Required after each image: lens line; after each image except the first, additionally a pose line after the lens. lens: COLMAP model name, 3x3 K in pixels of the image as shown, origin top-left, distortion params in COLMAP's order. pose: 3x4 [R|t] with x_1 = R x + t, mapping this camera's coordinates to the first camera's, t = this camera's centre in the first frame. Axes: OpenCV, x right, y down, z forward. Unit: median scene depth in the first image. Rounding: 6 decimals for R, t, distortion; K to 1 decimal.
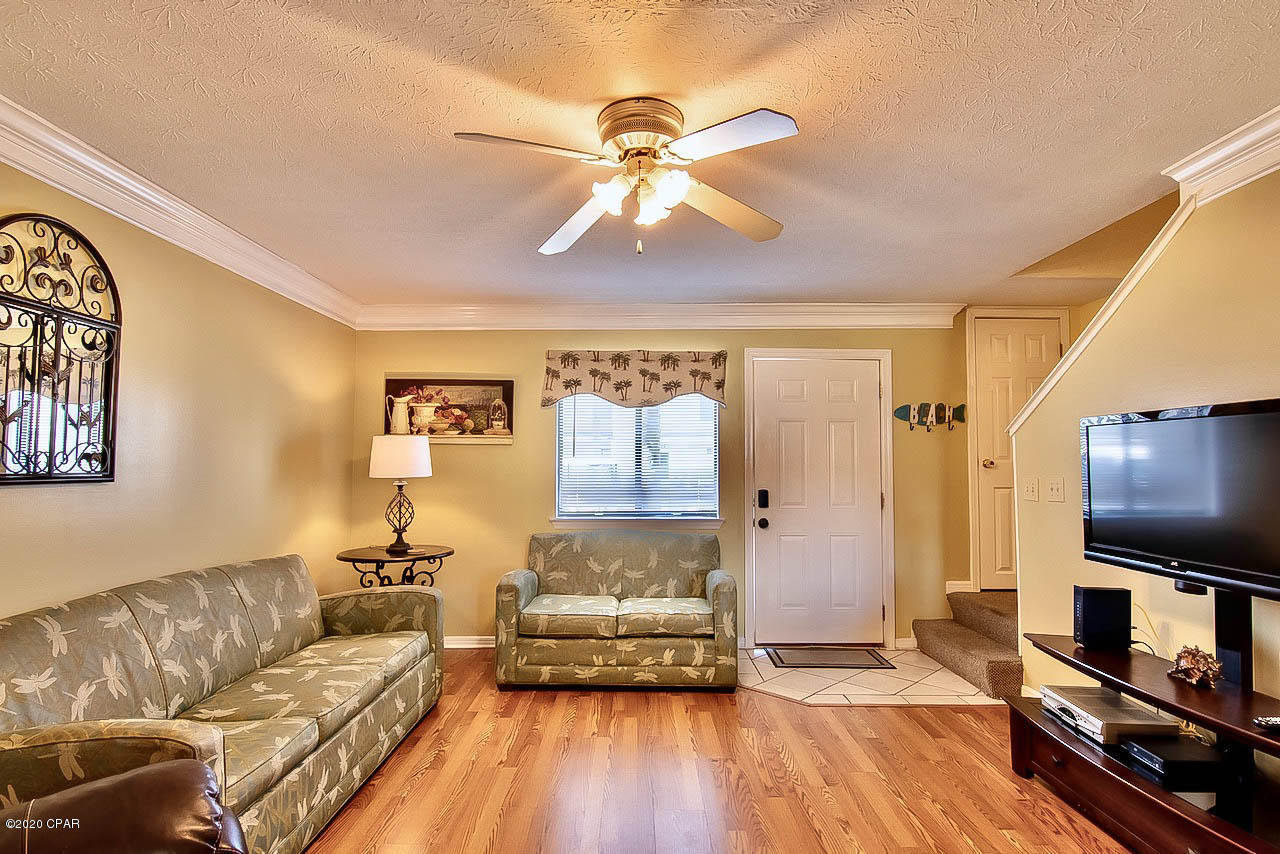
lens RADIAL K [[654.6, 0, 629.5], [0, 654.6, 430.4], [0, 0, 1]] dist [-0.001790, -0.015317]
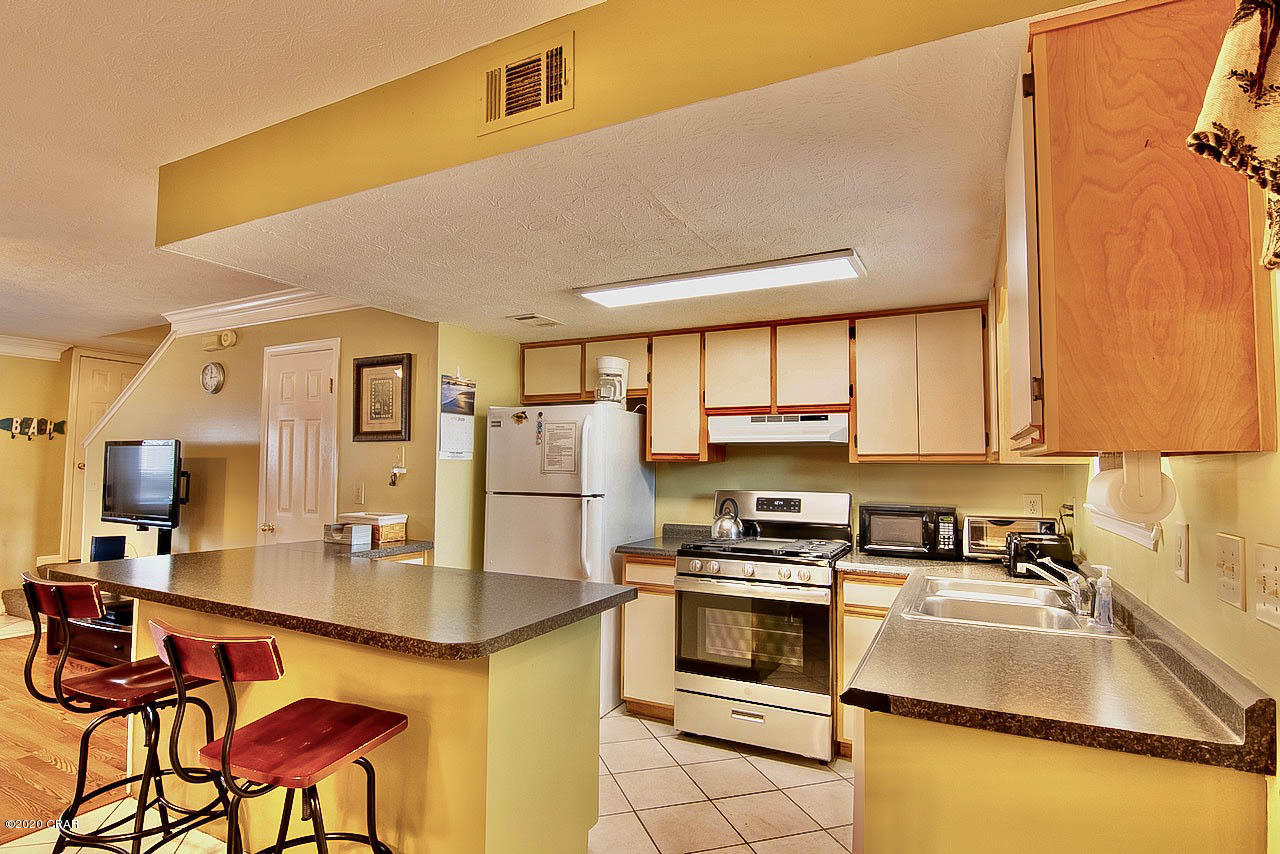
lens RADIAL K [[654.6, 0, 629.5], [0, 654.6, 430.4], [0, 0, 1]] dist [-0.001790, -0.015317]
pose [[0.453155, 0.055692, 0.889691, -0.145902], [-0.053816, 0.997935, -0.035057, -0.039751], [-0.889806, -0.031993, 0.455216, -0.672866]]
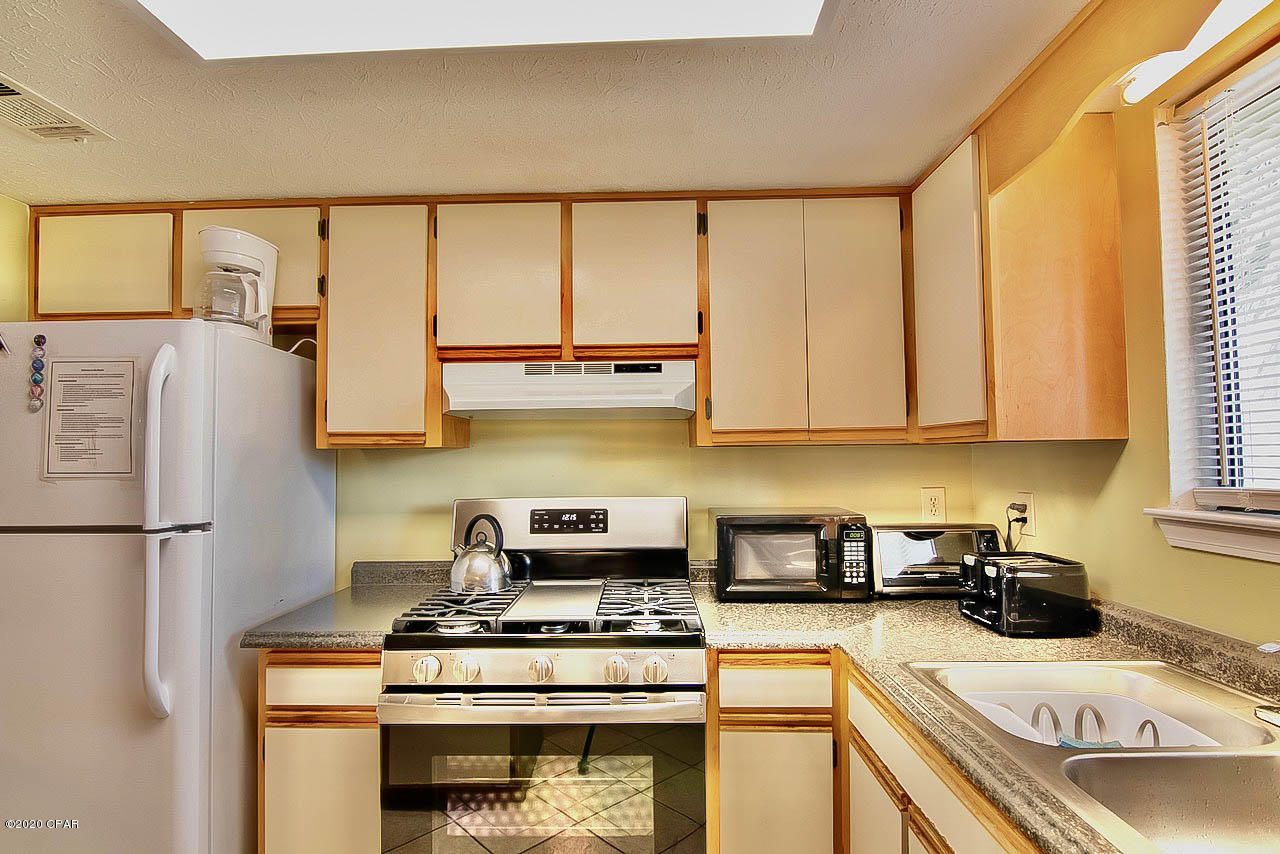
lens RADIAL K [[654.6, 0, 629.5], [0, 654.6, 430.4], [0, 0, 1]] dist [-0.001790, -0.015317]
pose [[0.016847, 0.040554, 0.999035, 0.219705], [-0.038800, 0.998451, -0.039876, -0.032991], [-0.999105, -0.038091, 0.018394, -0.509837]]
